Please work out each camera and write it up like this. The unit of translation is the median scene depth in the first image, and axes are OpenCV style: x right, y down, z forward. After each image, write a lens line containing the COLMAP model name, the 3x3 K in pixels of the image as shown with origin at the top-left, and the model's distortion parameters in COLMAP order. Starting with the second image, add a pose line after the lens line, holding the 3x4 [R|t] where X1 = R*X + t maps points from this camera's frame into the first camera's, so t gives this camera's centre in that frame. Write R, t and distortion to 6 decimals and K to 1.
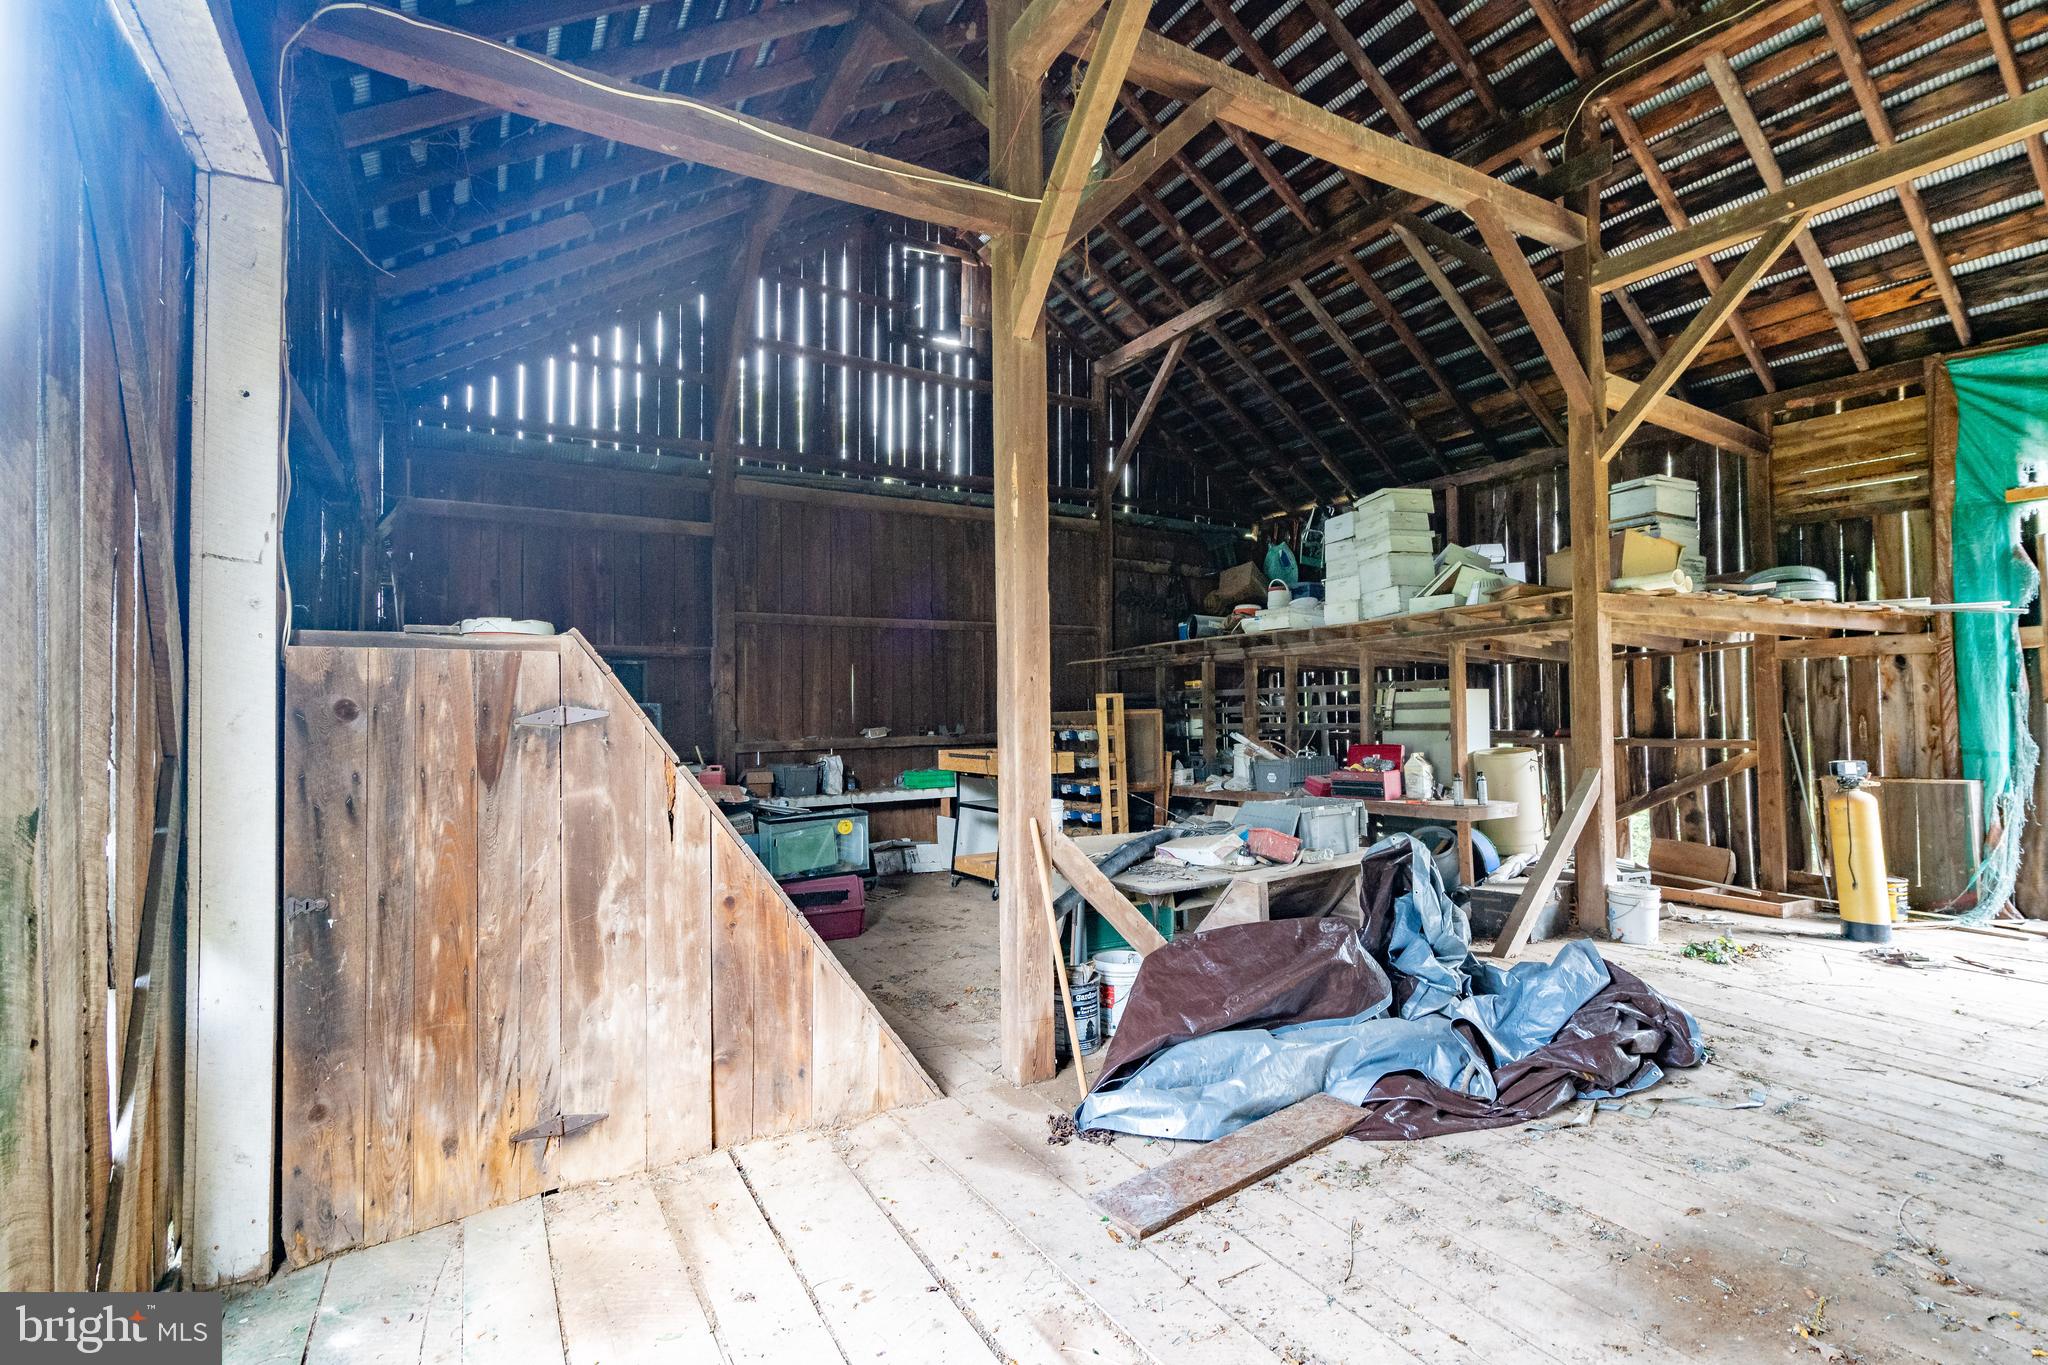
lens RADIAL K [[928.0, 0, 1024.7], [0, 928.0, 685.6], [0, 0, 1]] dist [0.001845, 0.000998]
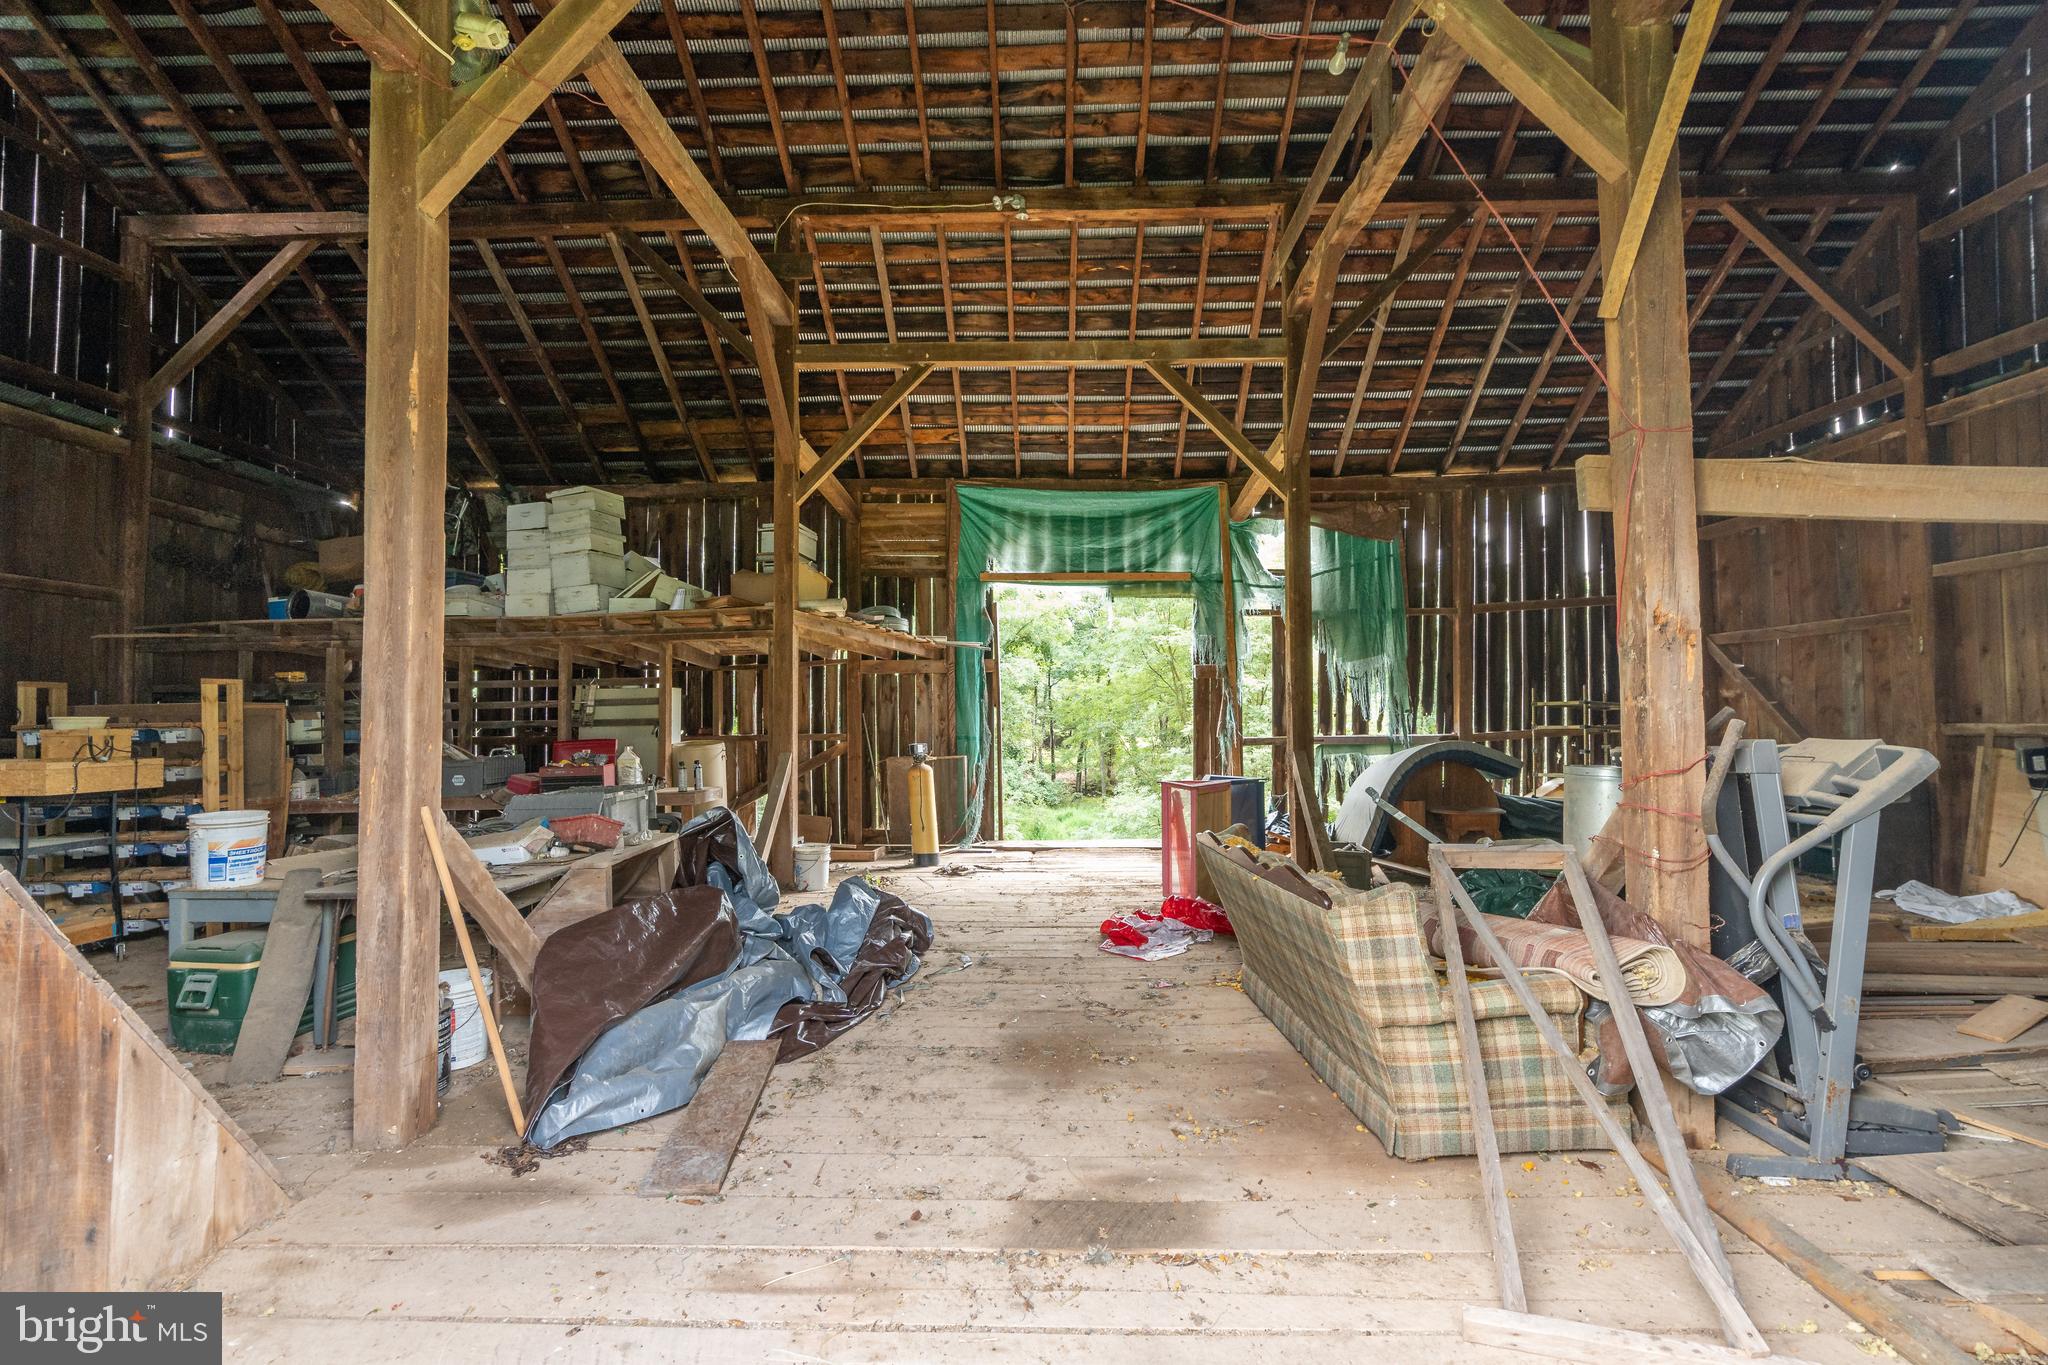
lens RADIAL K [[928.0, 0, 1018.9], [0, 928.0, 686.7], [0, 0, 1]] dist [0.001845, 0.000998]
pose [[0.543792, 0.035682, 0.838461, -0.224914], [-0.018765, 0.999363, -0.030359, 0.030714], [-0.839010, 0.000775, 0.544115, 0.074252]]
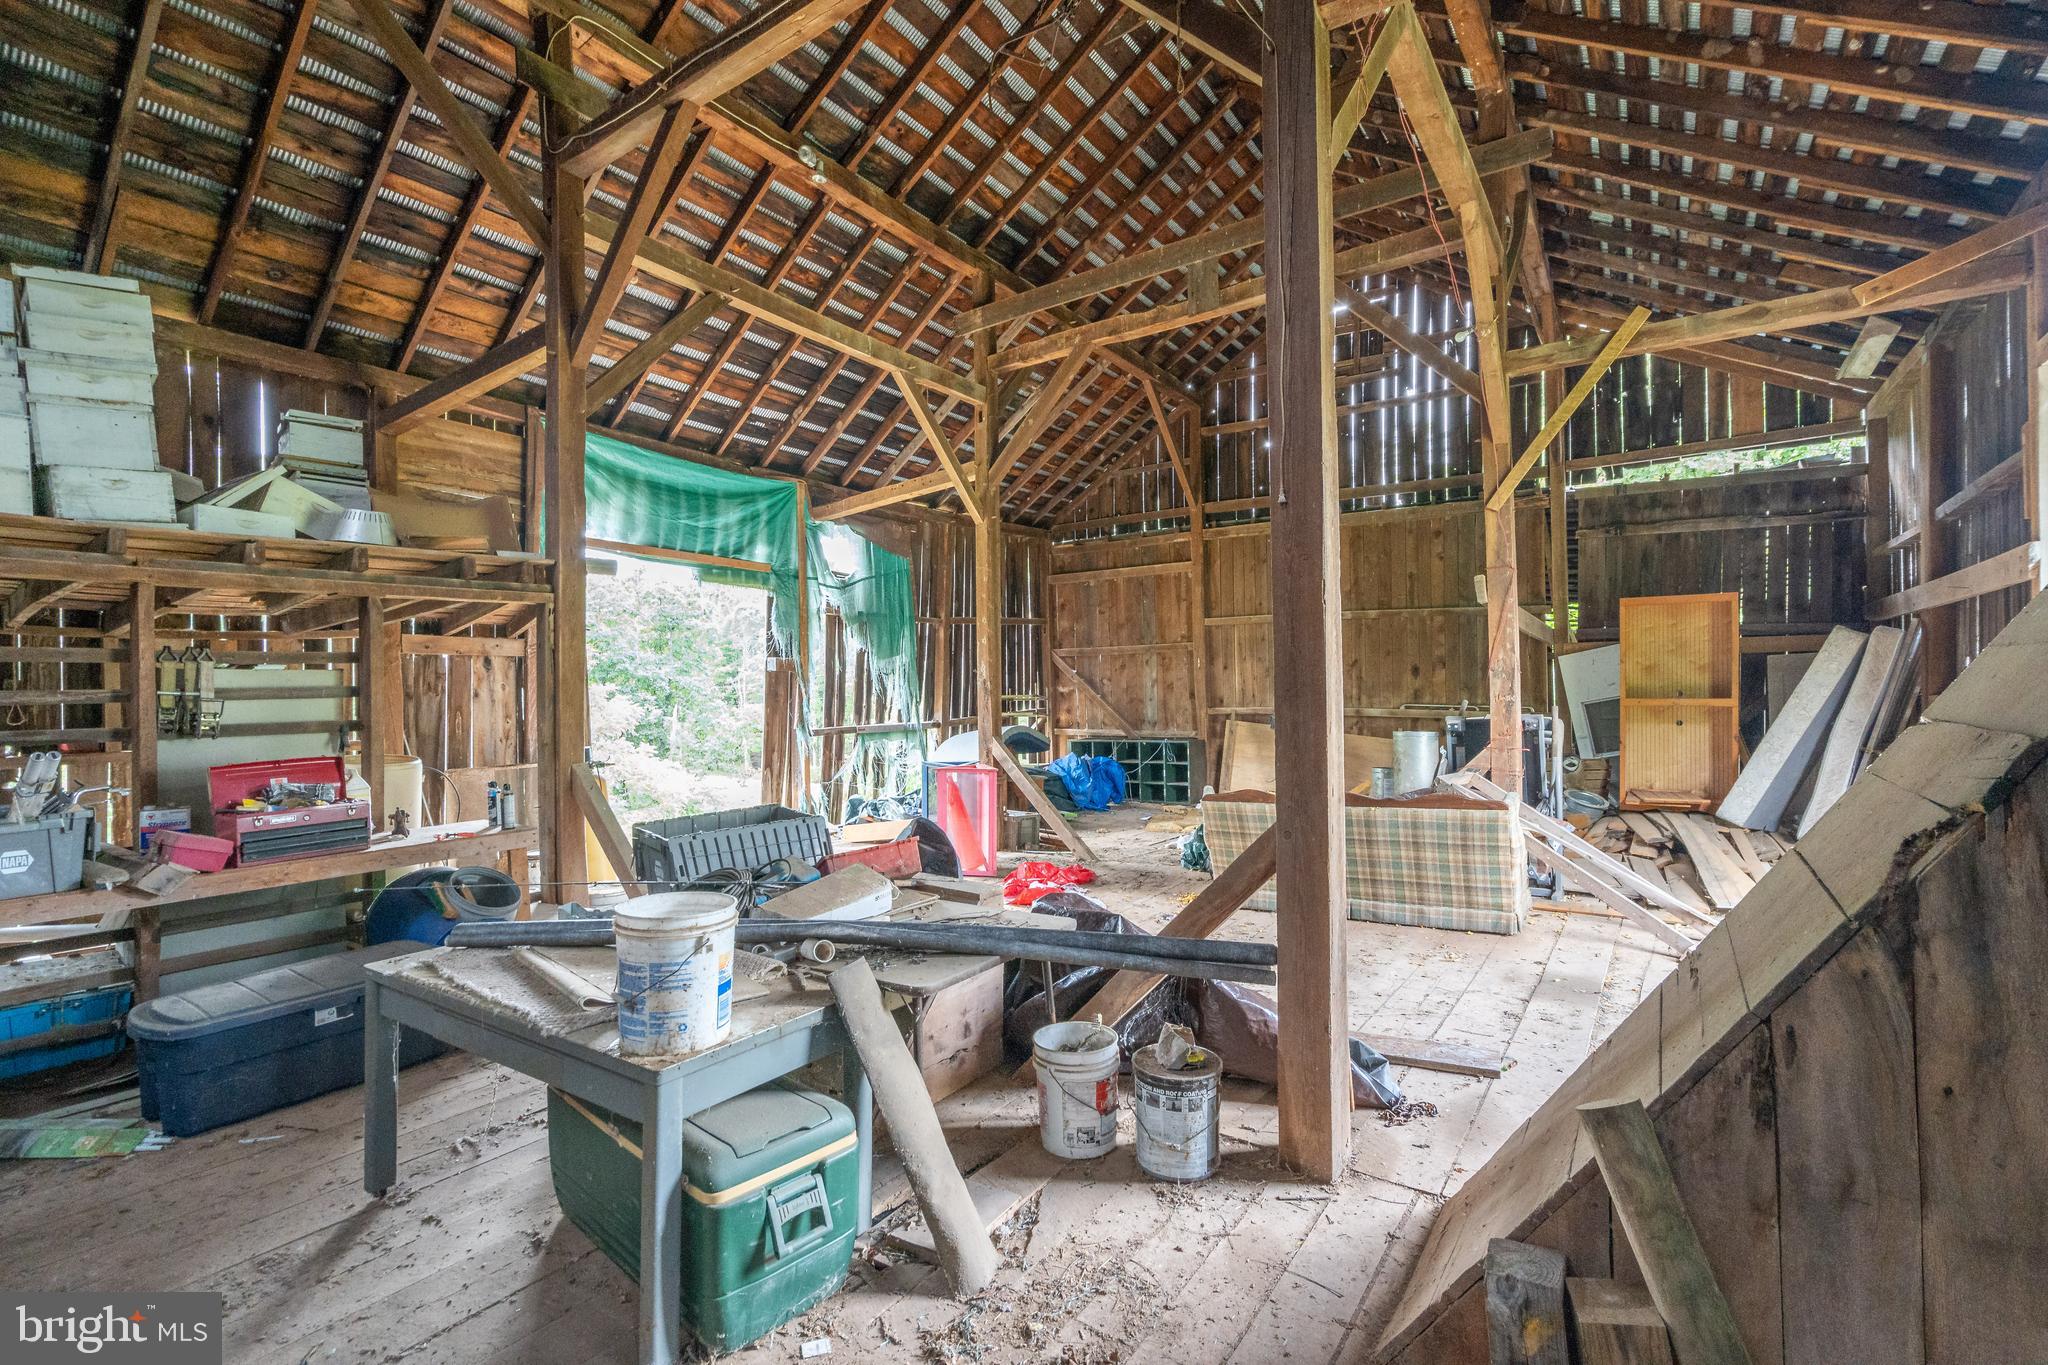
lens RADIAL K [[928.0, 0, 1027.1], [0, 928.0, 684.8], [0, 0, 1]] dist [0.001845, 0.000998]
pose [[-0.407771, 0.030549, 0.912573, -0.344981], [-0.001454, 0.999417, -0.034106, 0.039044], [-0.913083, -0.015234, -0.407489, 0.888890]]
